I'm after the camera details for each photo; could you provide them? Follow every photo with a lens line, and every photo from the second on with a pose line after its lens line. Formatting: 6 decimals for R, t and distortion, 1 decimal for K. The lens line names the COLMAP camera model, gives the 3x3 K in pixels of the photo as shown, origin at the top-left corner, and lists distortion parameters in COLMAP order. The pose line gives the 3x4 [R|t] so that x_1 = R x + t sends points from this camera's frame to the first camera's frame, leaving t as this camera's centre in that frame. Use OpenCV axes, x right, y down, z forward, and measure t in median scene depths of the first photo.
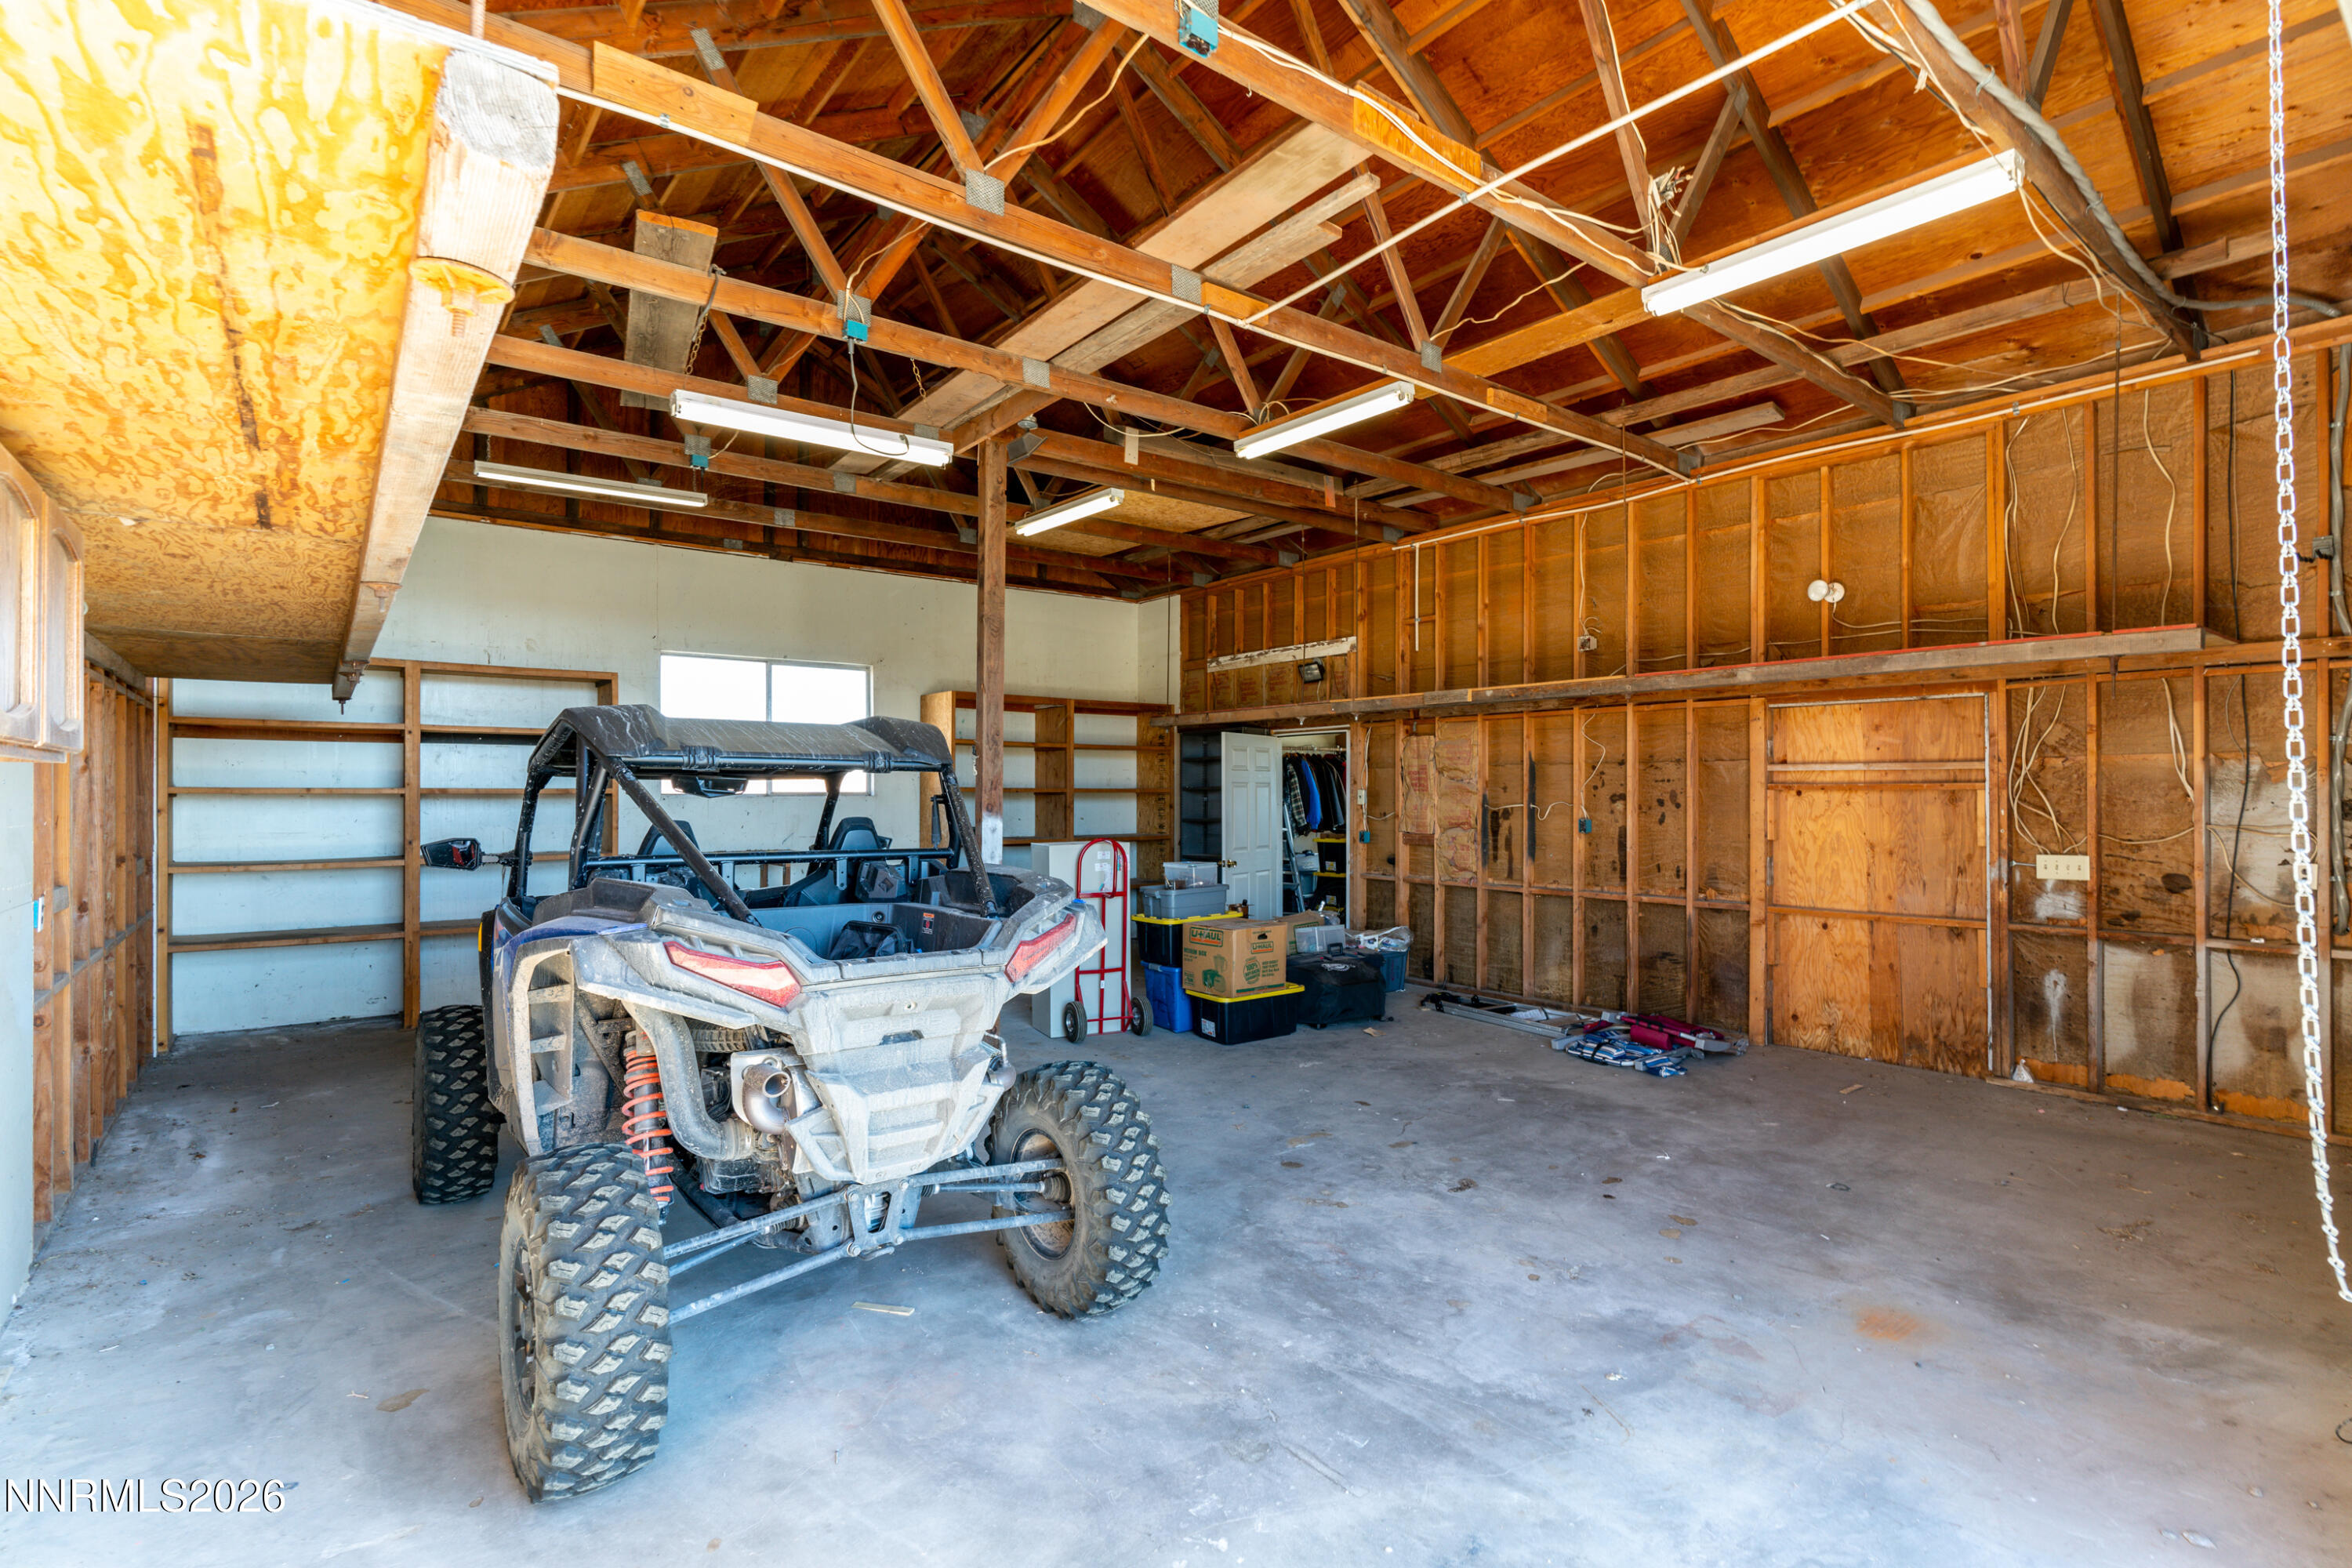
lens RADIAL K [[1109.1, 0, 1176.0], [0, 1109.1, 784.0], [0, 0, 1]] dist [0.001847, 0.000047]
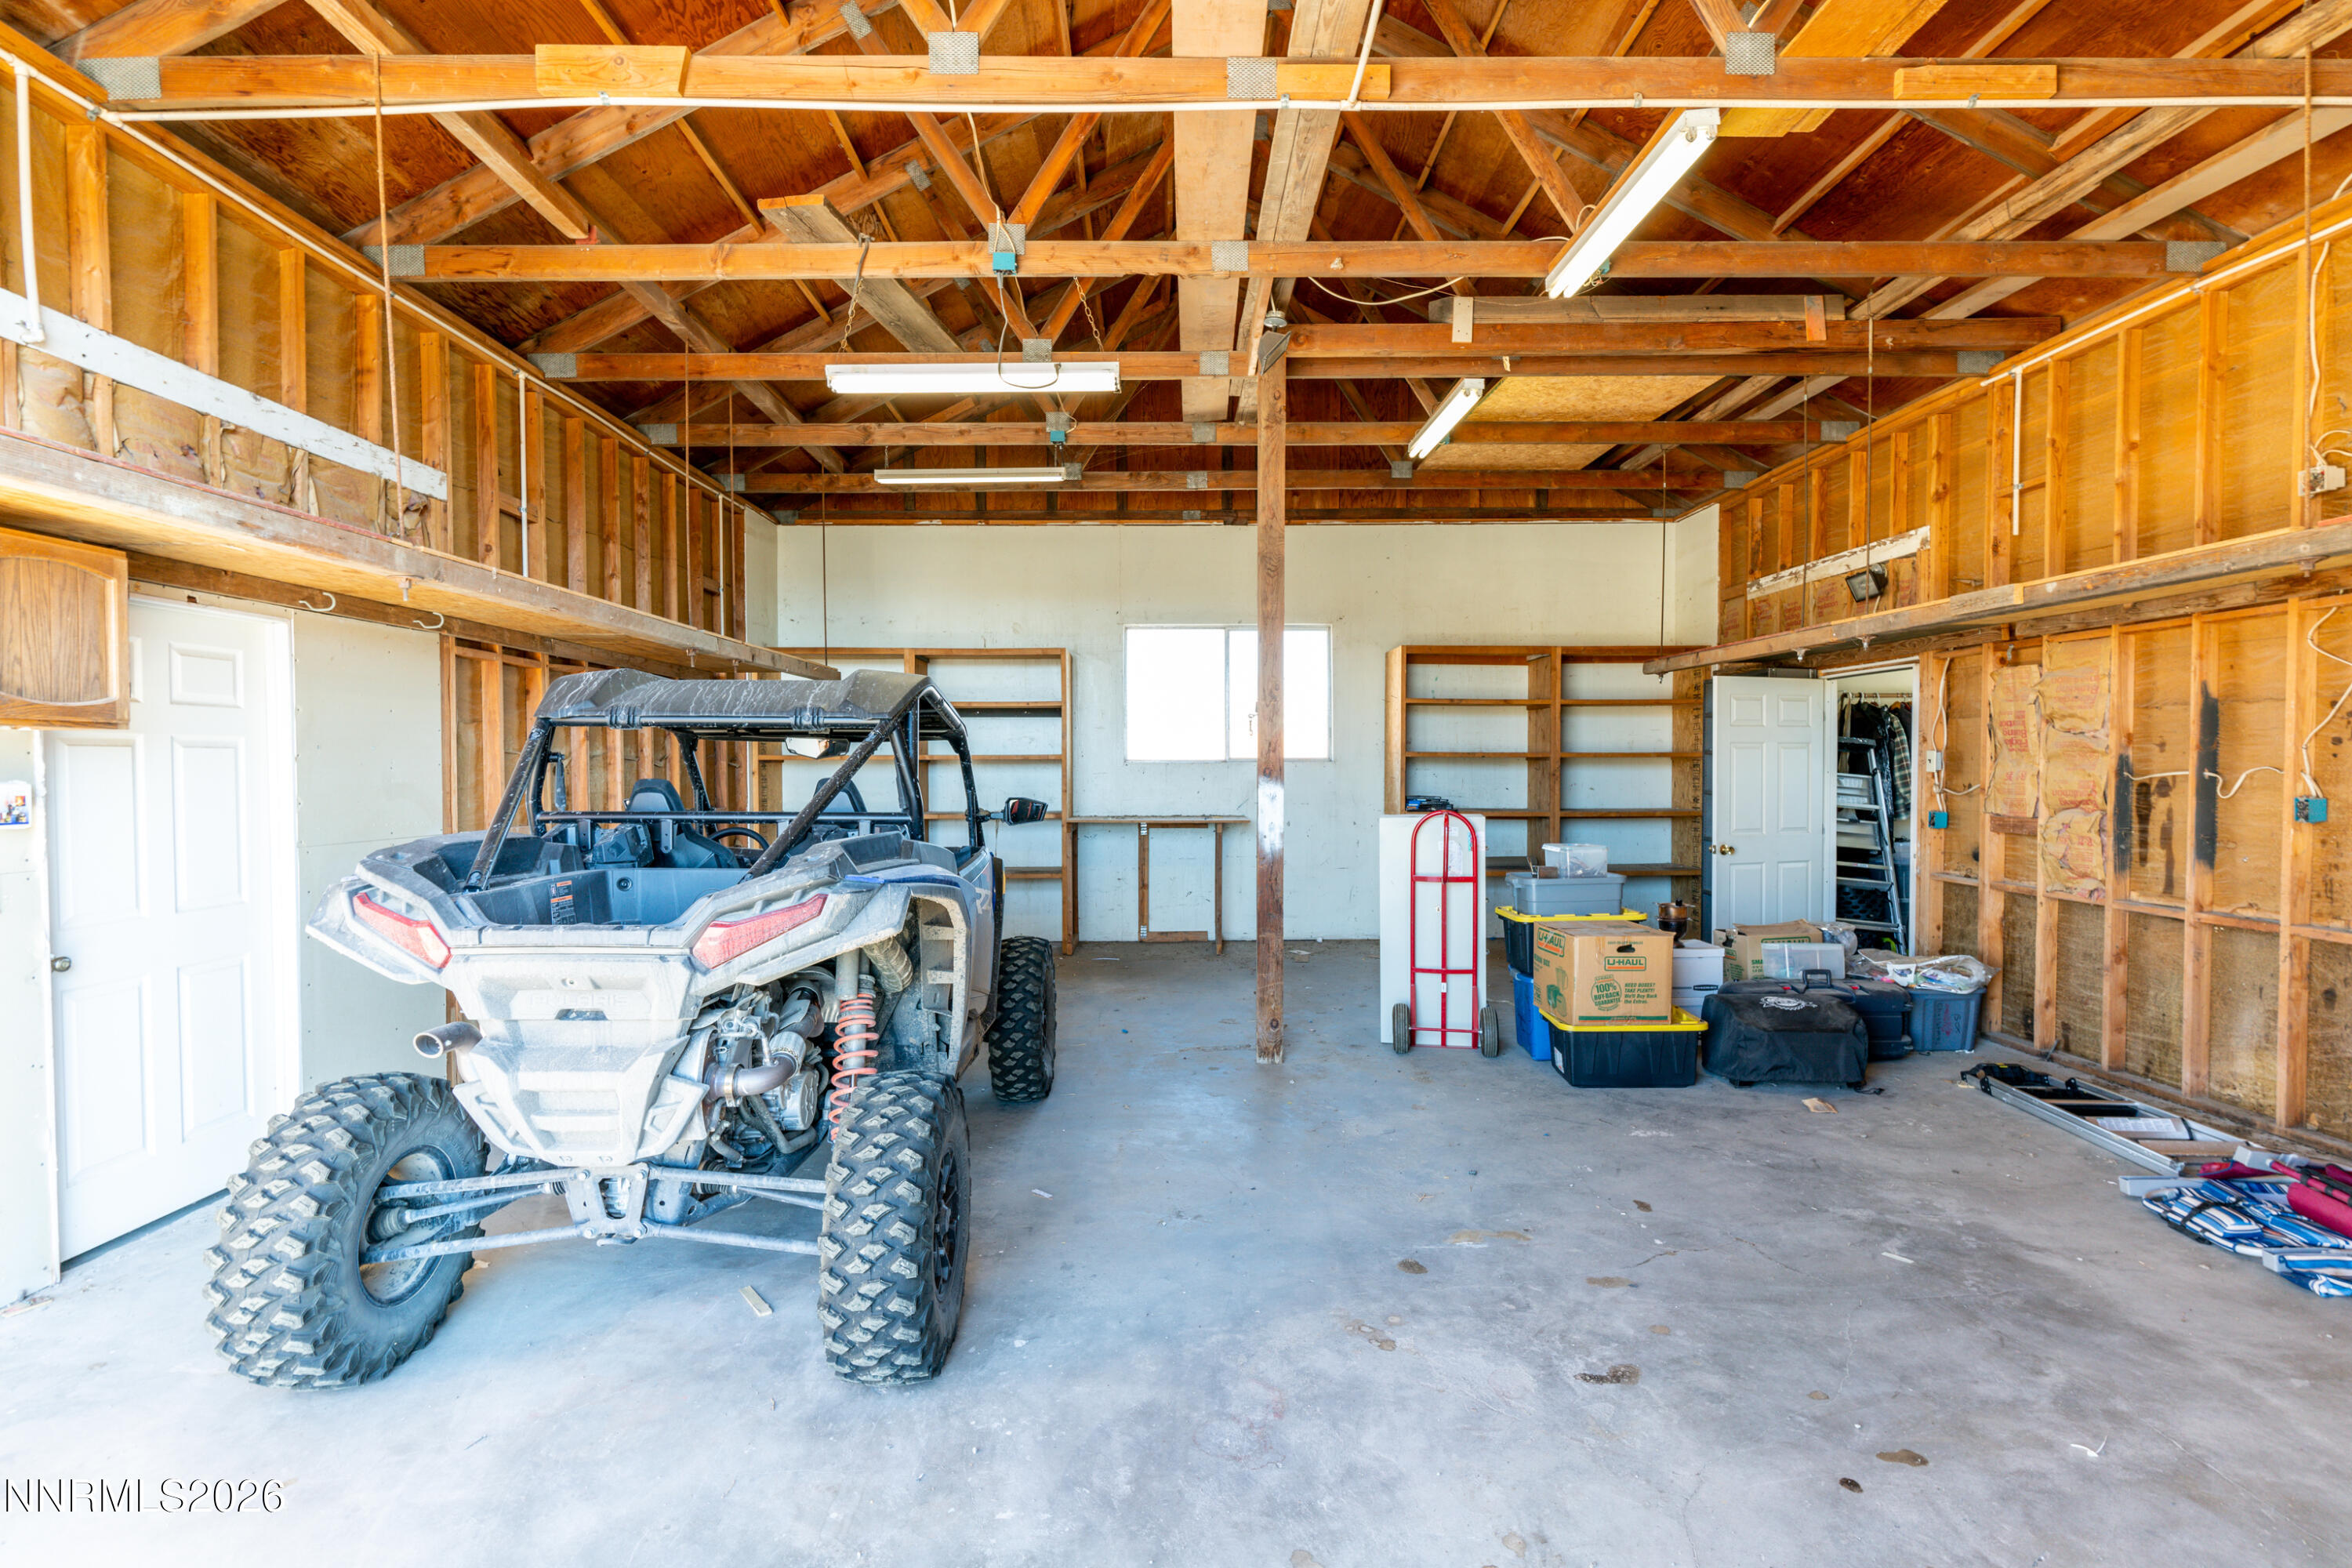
lens RADIAL K [[1109.1, 0, 1176.0], [0, 1109.1, 784.0], [0, 0, 1]] dist [0.001847, 0.000047]
pose [[0.795643, 0.009265, -0.605695, 0.252511], [0.007005, 0.999675, 0.024492, 0.007003], [0.605725, -0.023730, 0.795320, 0.208535]]
